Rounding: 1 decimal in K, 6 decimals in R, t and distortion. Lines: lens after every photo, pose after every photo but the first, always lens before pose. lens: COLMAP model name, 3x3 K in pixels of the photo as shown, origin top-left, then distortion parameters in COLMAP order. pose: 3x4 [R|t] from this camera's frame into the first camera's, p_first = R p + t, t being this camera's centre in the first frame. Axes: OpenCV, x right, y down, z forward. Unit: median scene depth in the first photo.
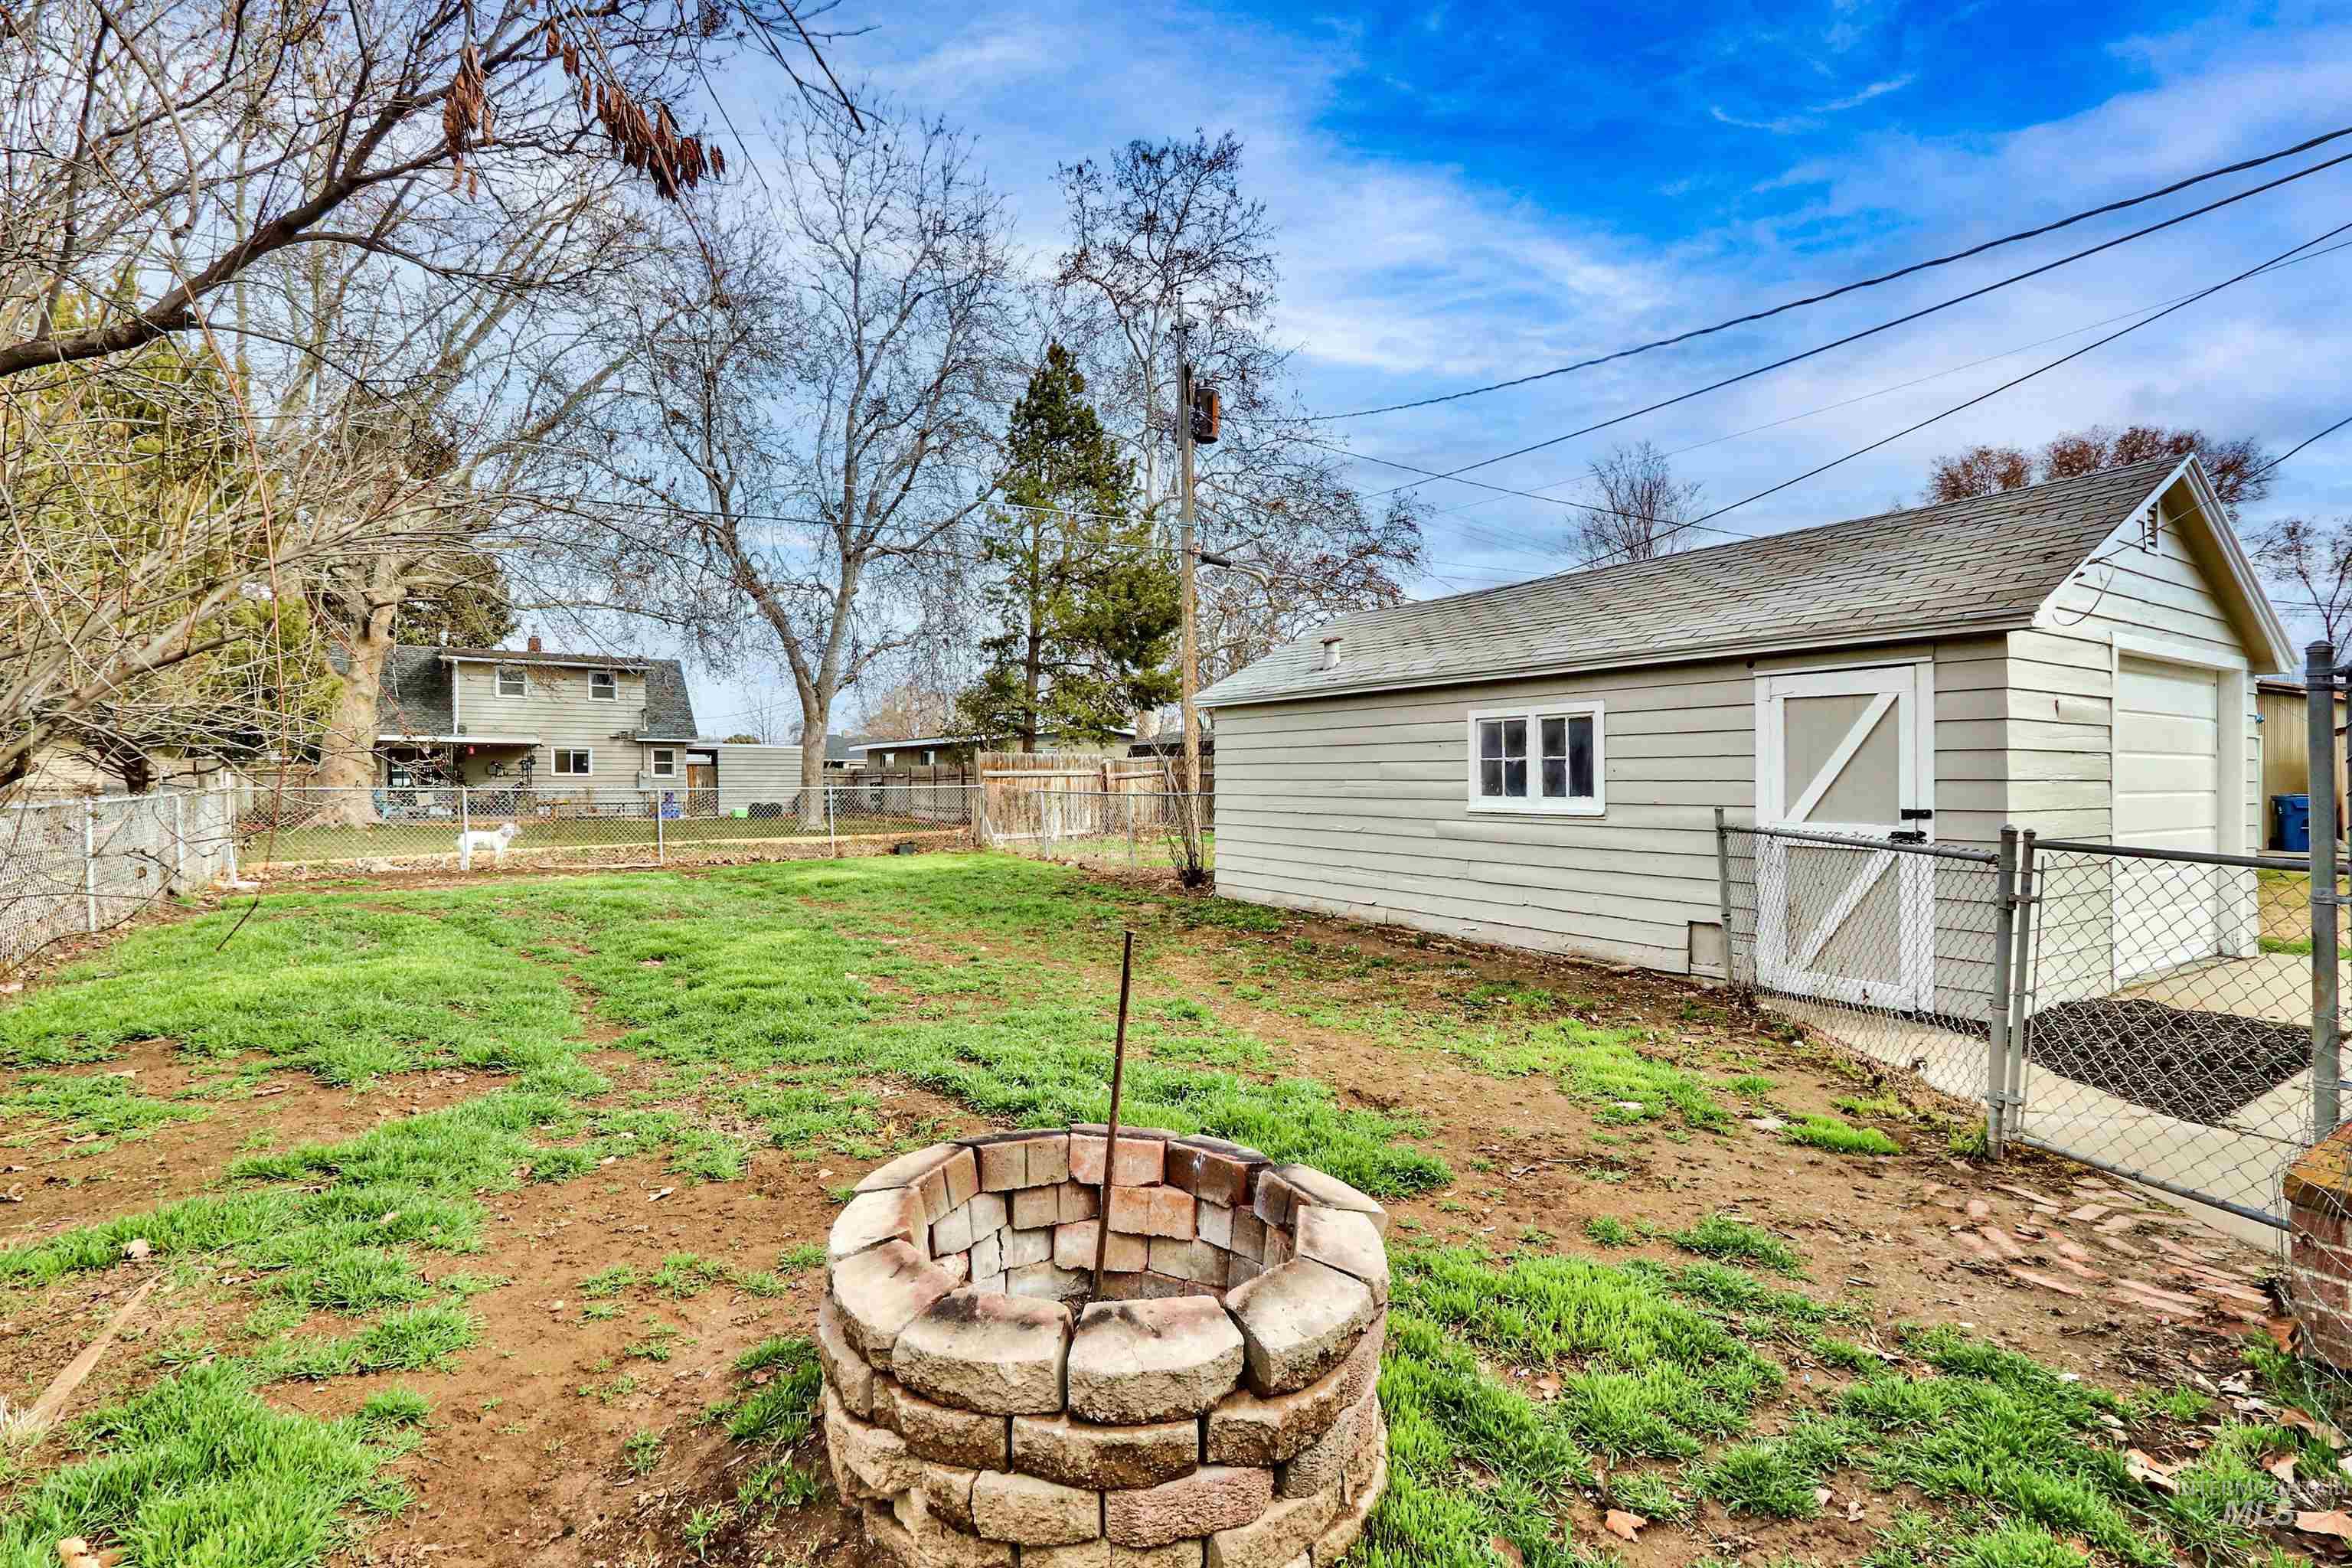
lens RADIAL K [[1073.9, 0, 1176.9], [0, 1073.9, 784.9], [0, 0, 1]] dist [-0.005405, 0.000533]
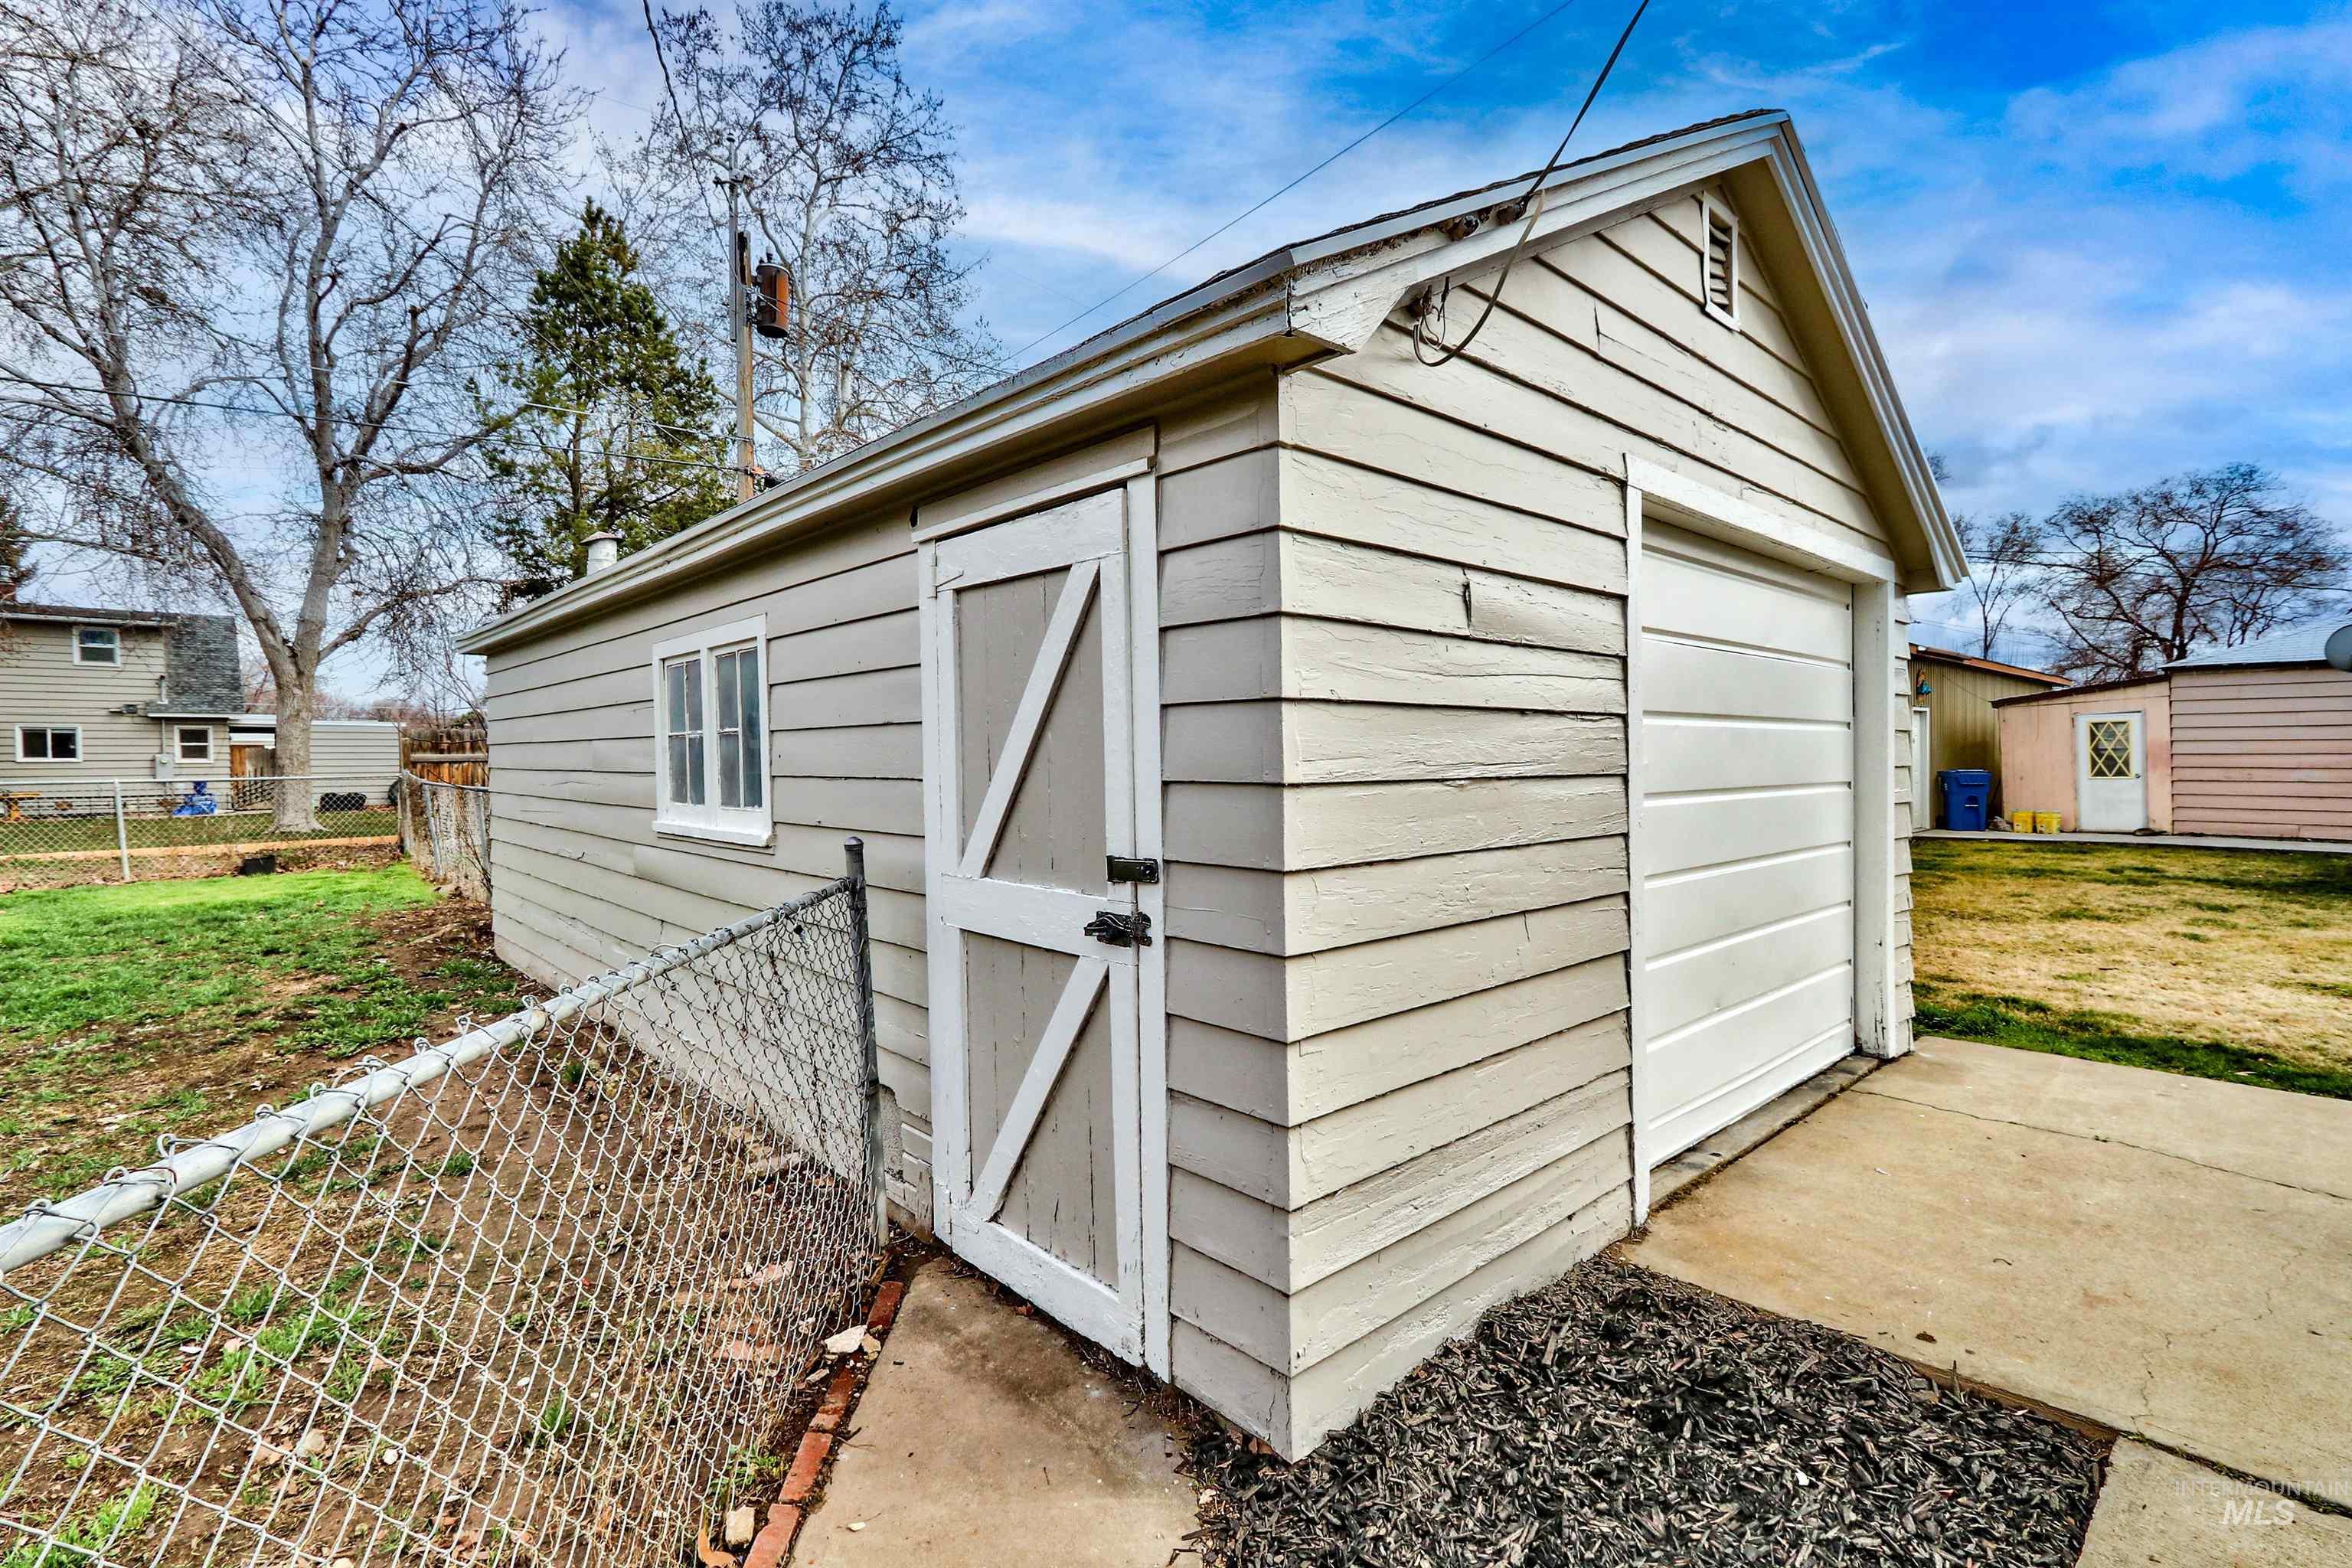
lens RADIAL K [[1073.9, 0, 1175.9], [0, 1073.9, 770.6], [0, 0, 1]] dist [-0.005405, 0.000533]
pose [[0.984391, -0.009994, 0.175712, 0.447149], [0.008564, 0.999924, 0.008899, -0.008672], [-0.175788, -0.007255, 0.984401, 0.429488]]
